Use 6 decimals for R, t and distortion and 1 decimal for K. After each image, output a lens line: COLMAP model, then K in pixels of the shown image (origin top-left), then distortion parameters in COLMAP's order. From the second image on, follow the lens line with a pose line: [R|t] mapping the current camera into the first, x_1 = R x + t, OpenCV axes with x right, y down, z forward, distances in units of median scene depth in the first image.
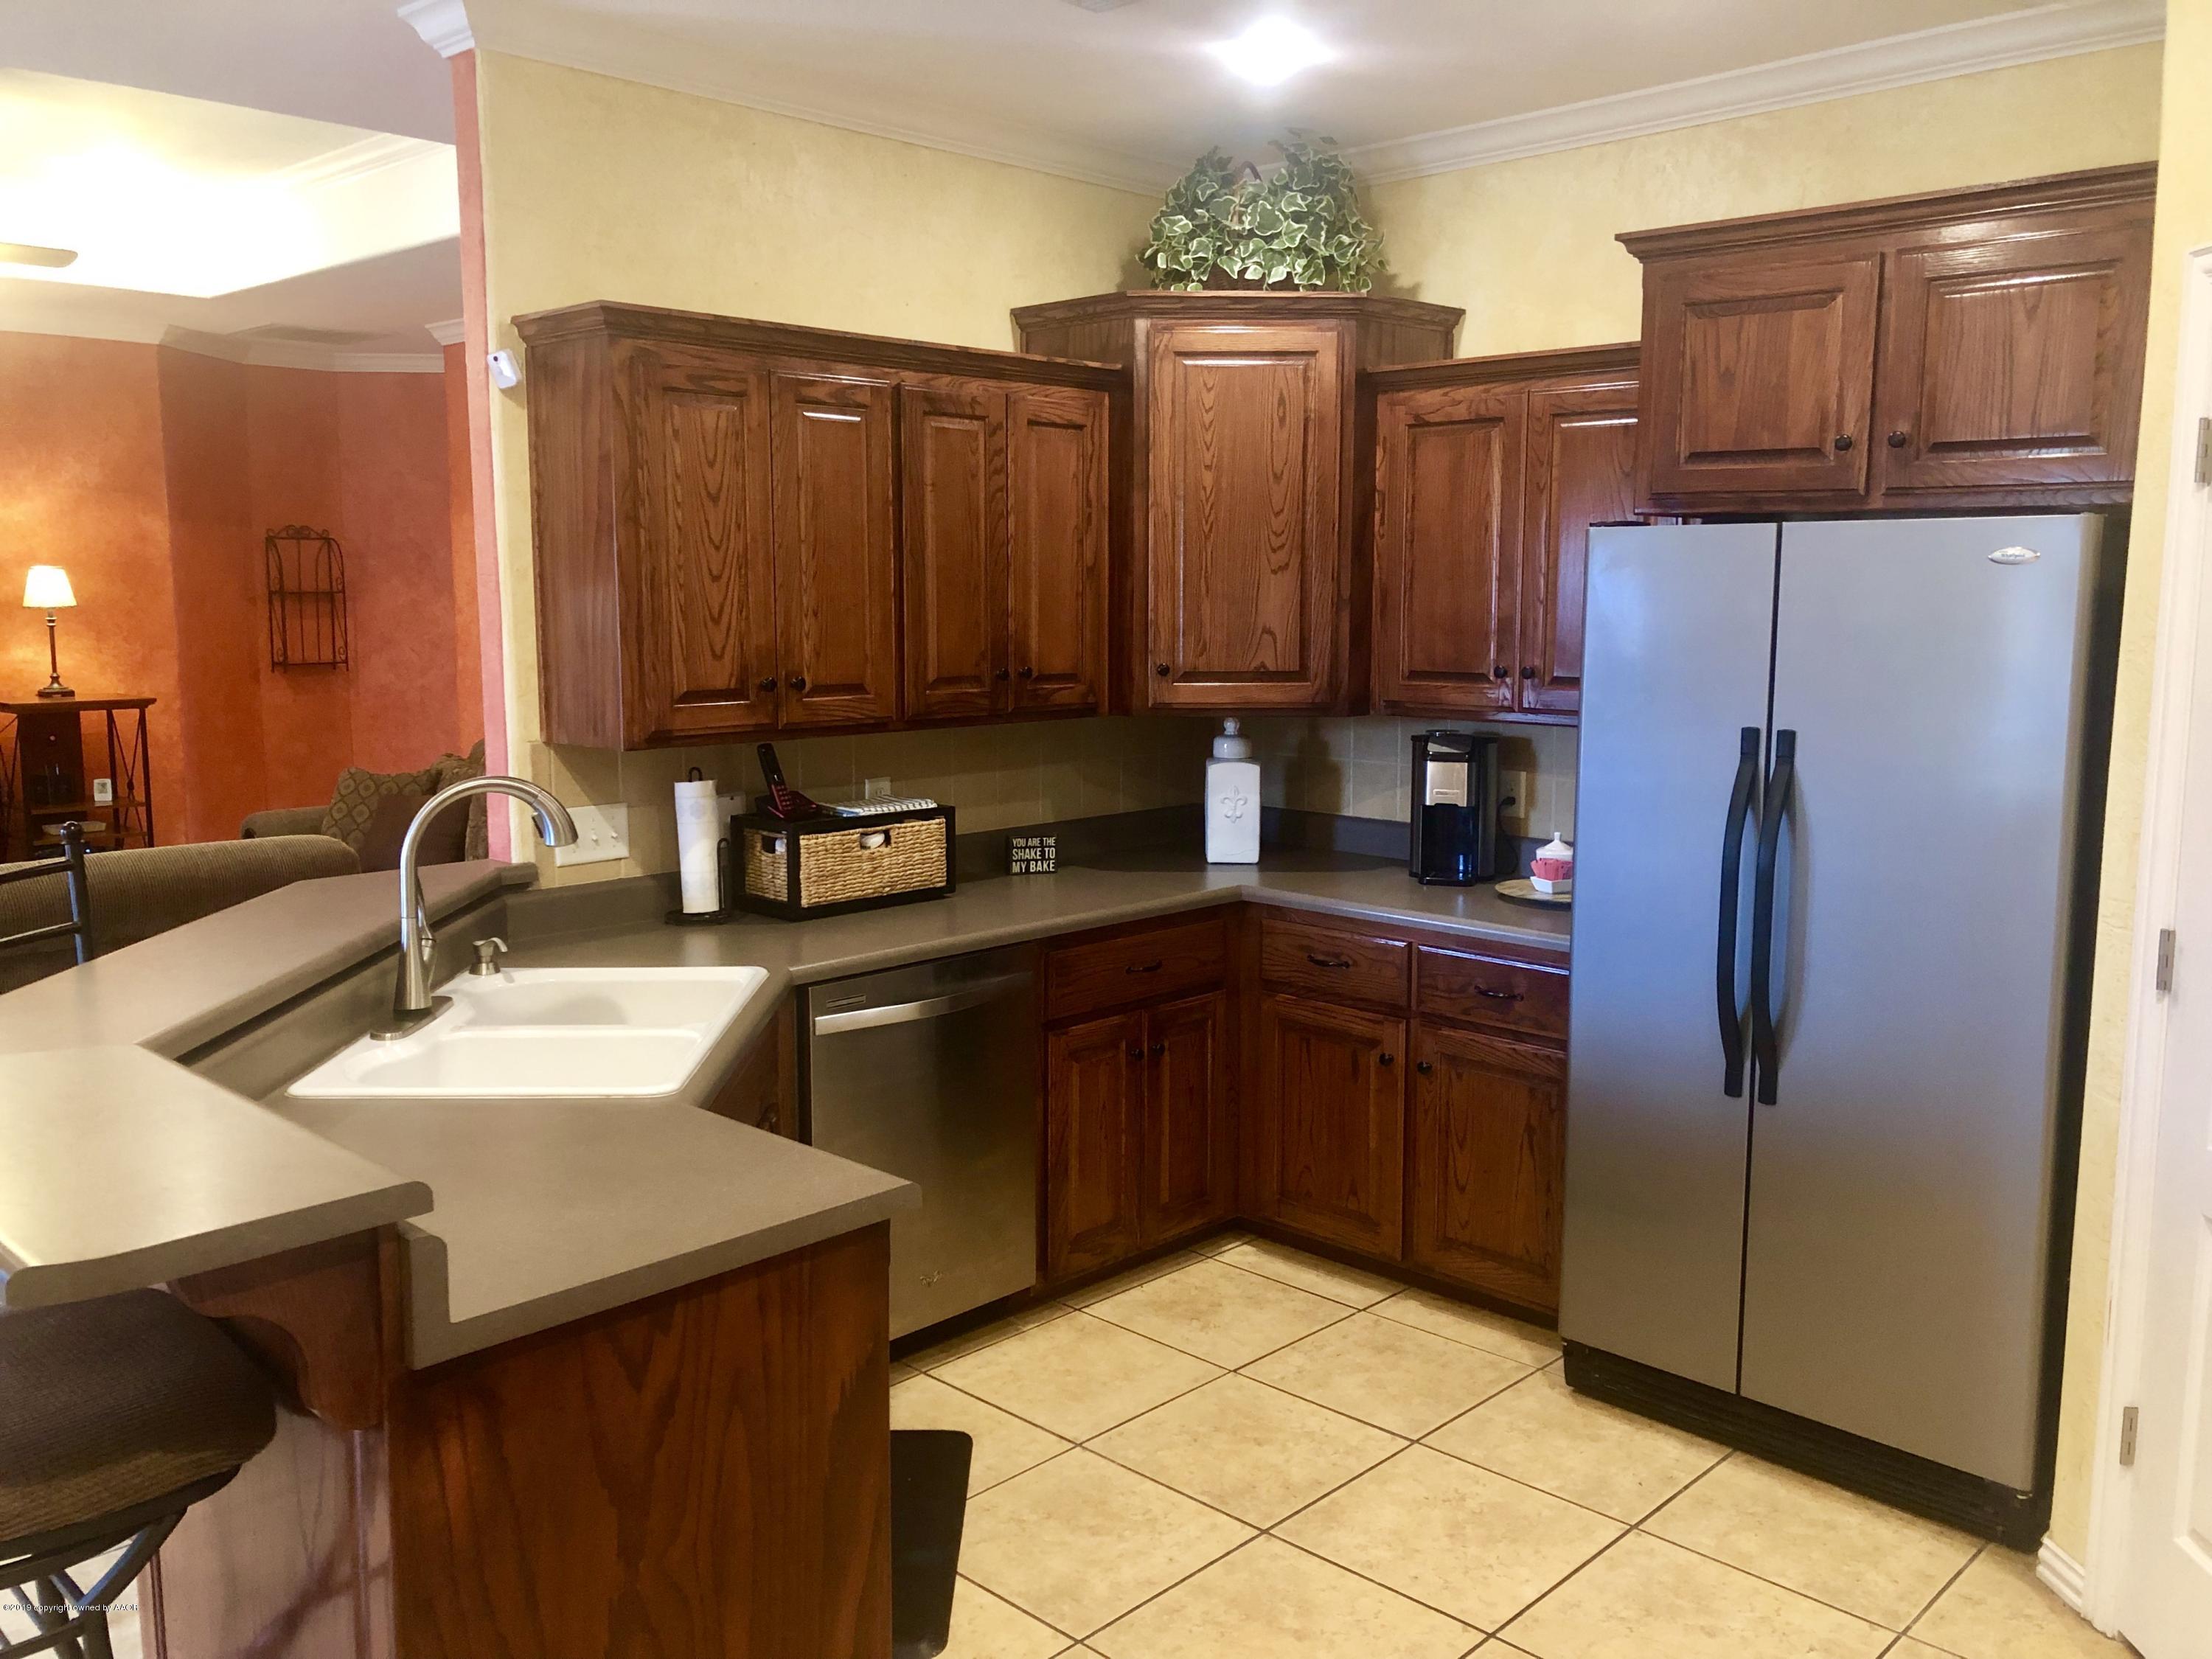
lens RADIAL K [[1837.5, 0, 1110.1], [0, 1837.5, 840.3], [0, 0, 1]] dist [0.064883, -0.076226]
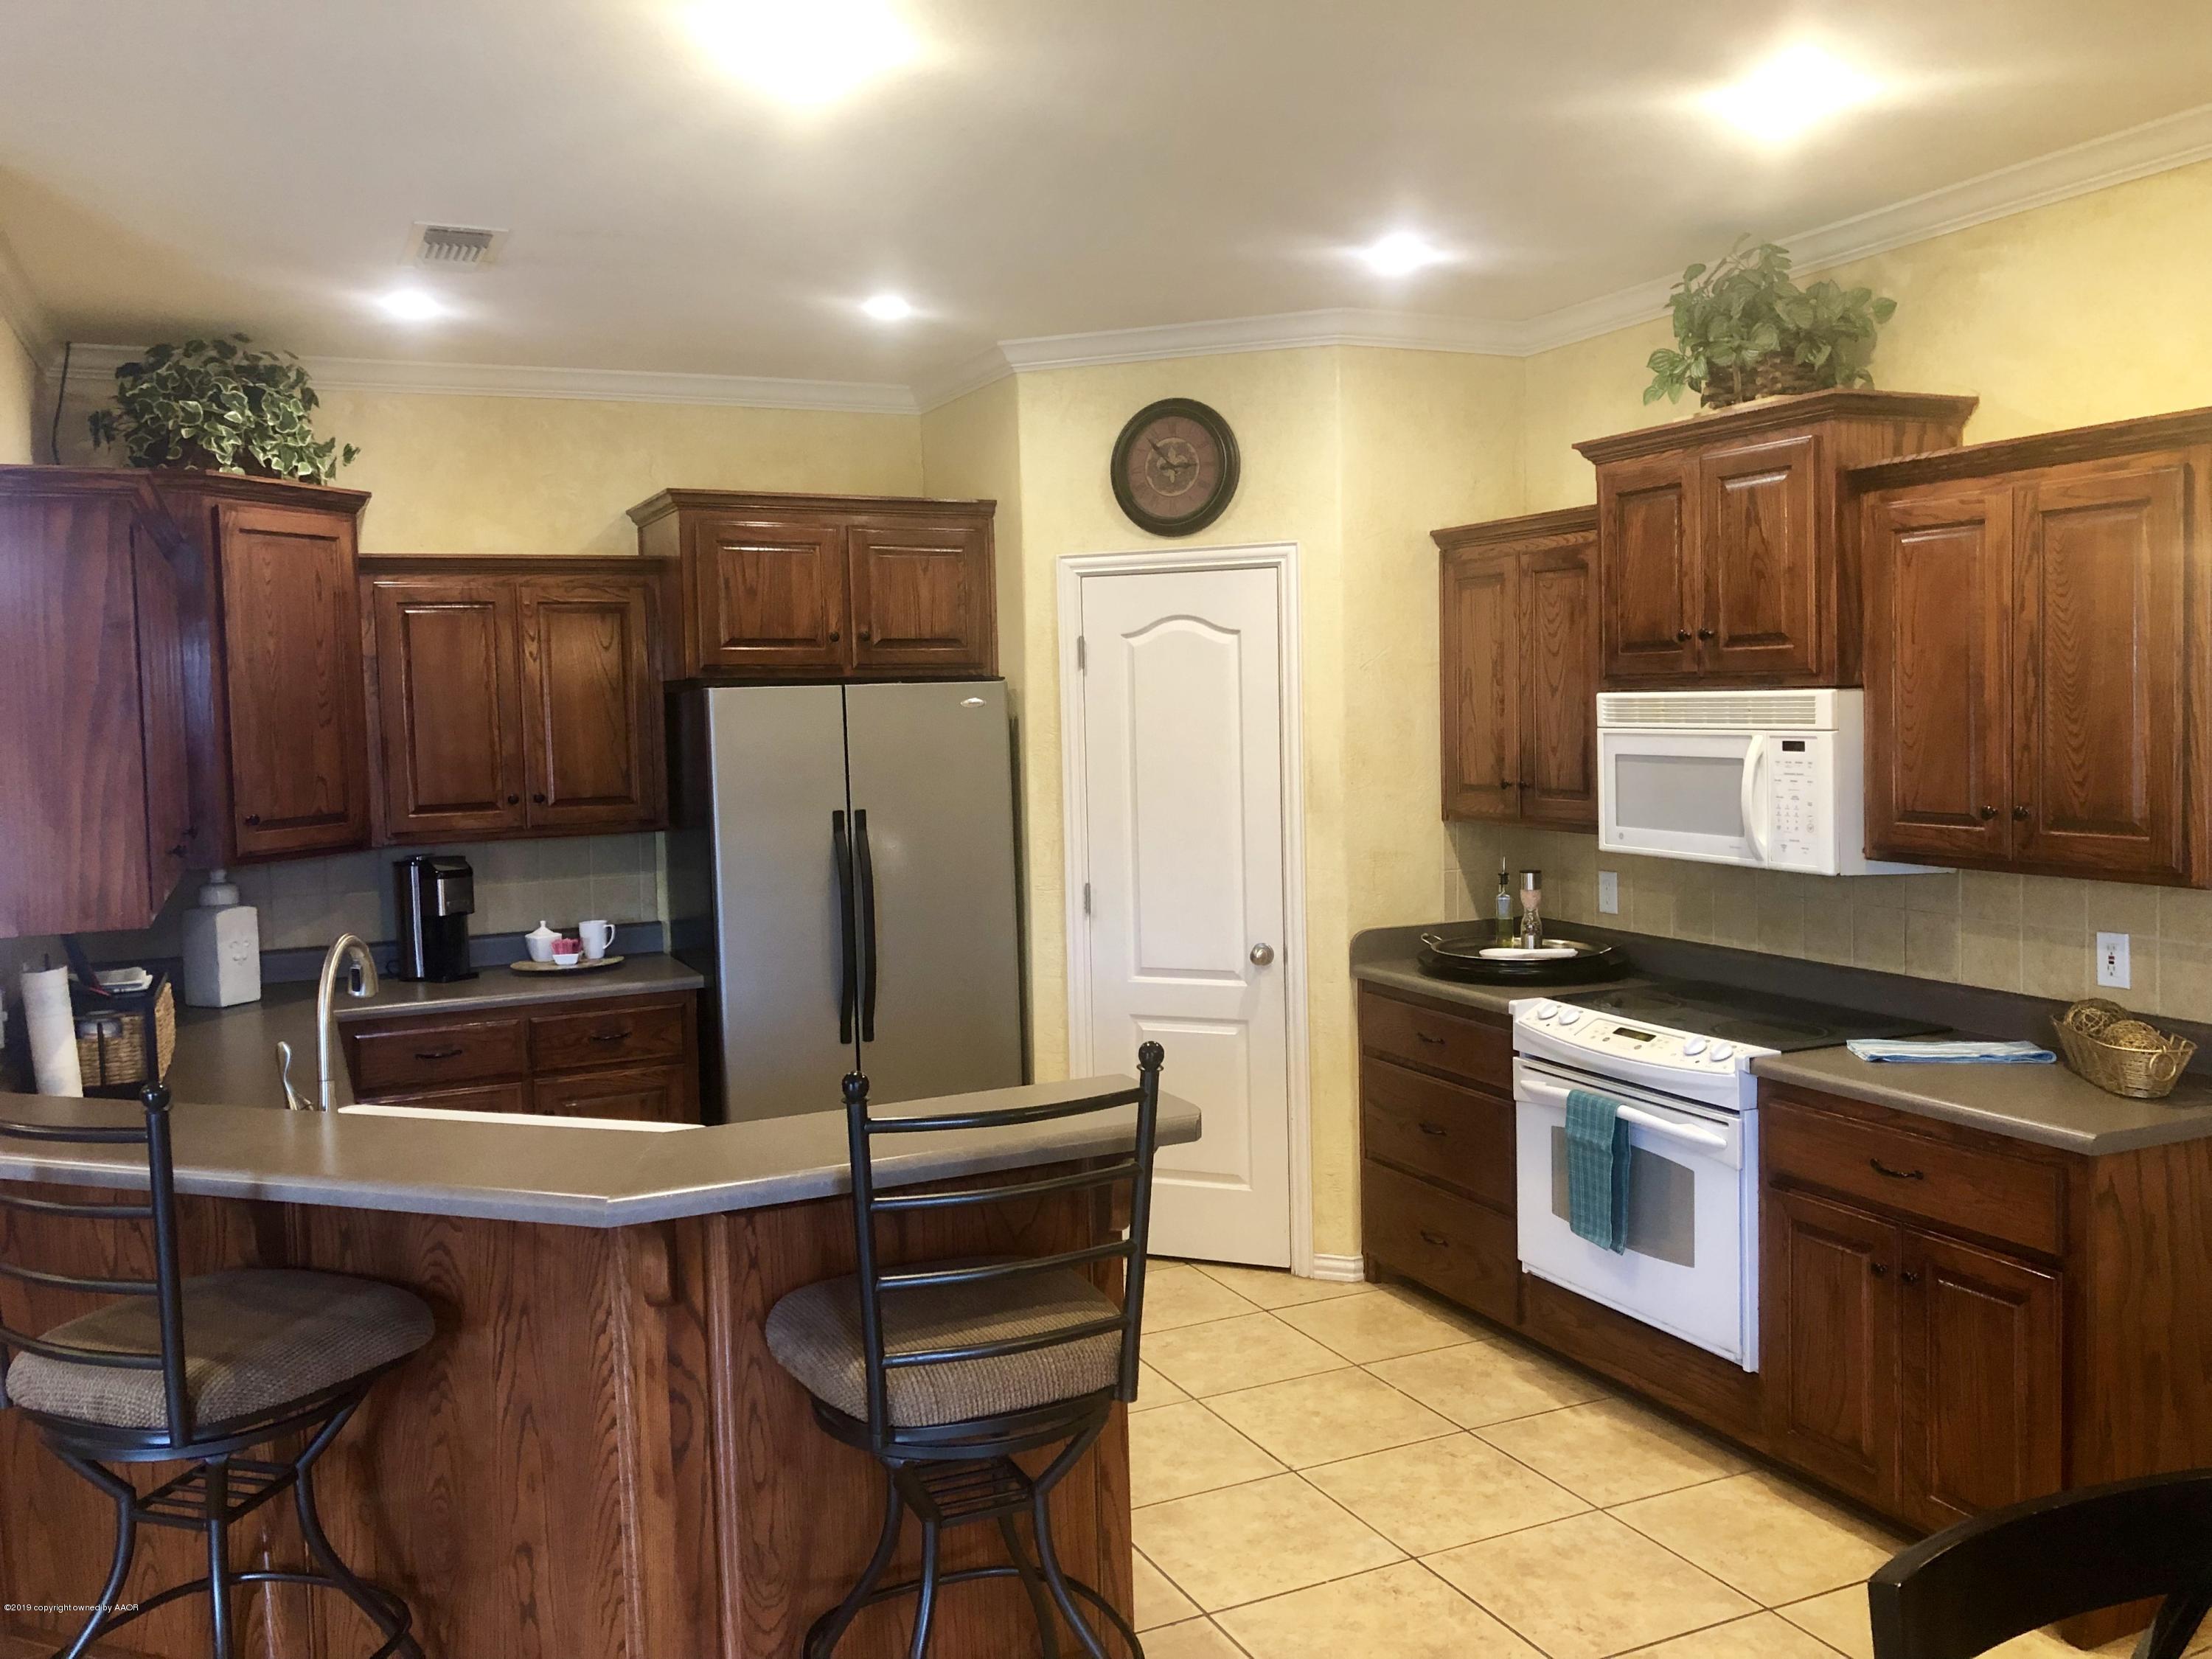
lens RADIAL K [[1837.5, 0, 1105.5], [0, 1837.5, 822.2], [0, 0, 1]] dist [0.064883, -0.076226]
pose [[0.356499, -0.073947, 0.931365, -0.998371], [0.161014, 0.986811, 0.016717, -0.037427], [-0.920317, 0.144003, 0.363703, 0.194060]]
